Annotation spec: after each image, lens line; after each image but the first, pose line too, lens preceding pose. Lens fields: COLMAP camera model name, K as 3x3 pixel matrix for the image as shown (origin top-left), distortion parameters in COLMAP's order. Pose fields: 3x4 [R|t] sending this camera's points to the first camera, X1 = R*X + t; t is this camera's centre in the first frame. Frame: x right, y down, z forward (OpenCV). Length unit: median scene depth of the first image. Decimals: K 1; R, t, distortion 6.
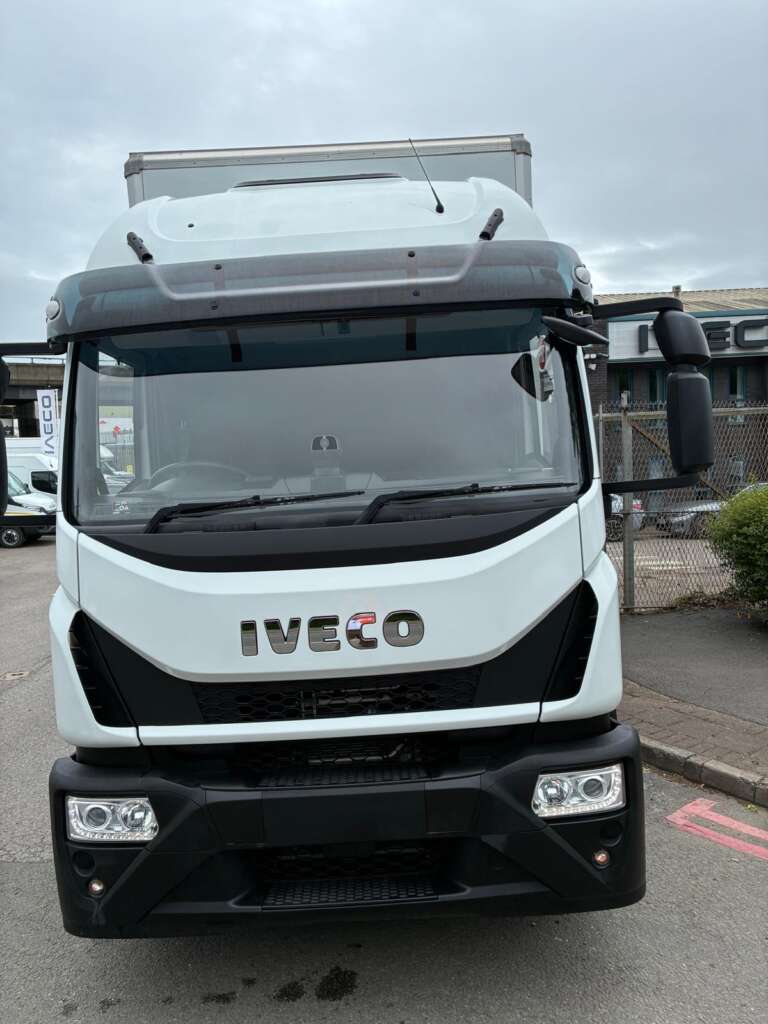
lens RADIAL K [[775.1, 0, 378.1], [0, 775.1, 506.2], [0, 0, 1]] dist [0.048392, -0.056443]
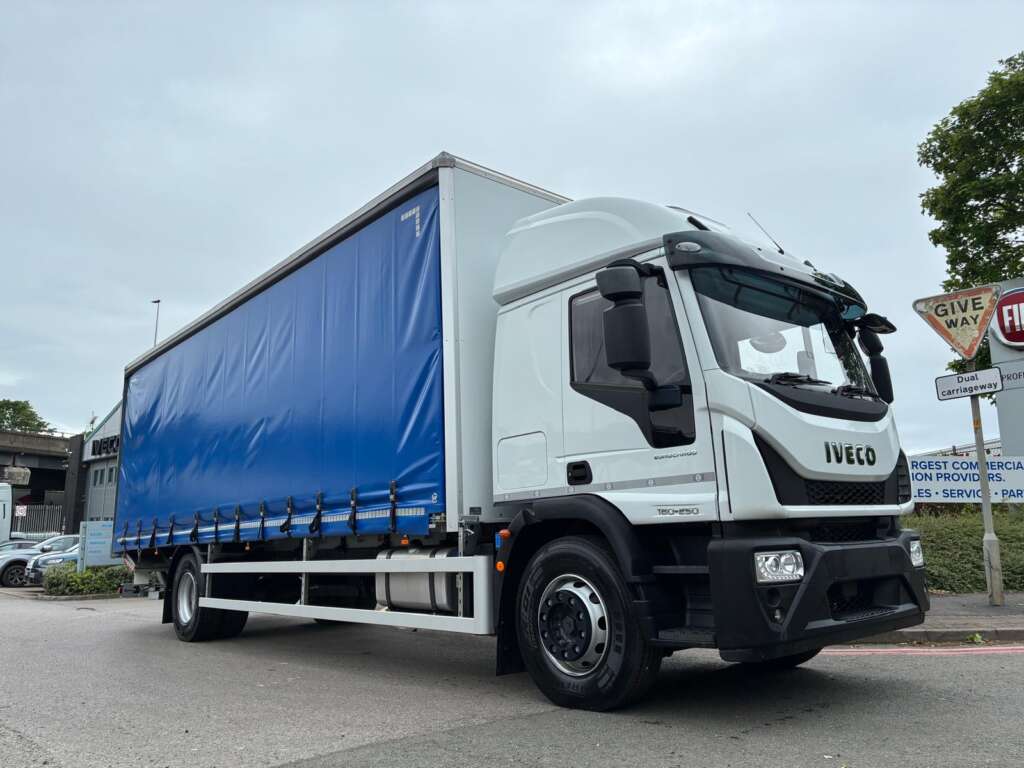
lens RADIAL K [[772.2, 0, 514.8], [0, 772.2, 383.2], [0, 0, 1]] dist [0.043453, -0.037589]
pose [[0.759865, 0.151953, 0.632073, -1.701908], [0.027911, 0.963776, -0.265250, 0.434522], [-0.649482, 0.219196, 0.728098, 0.161459]]
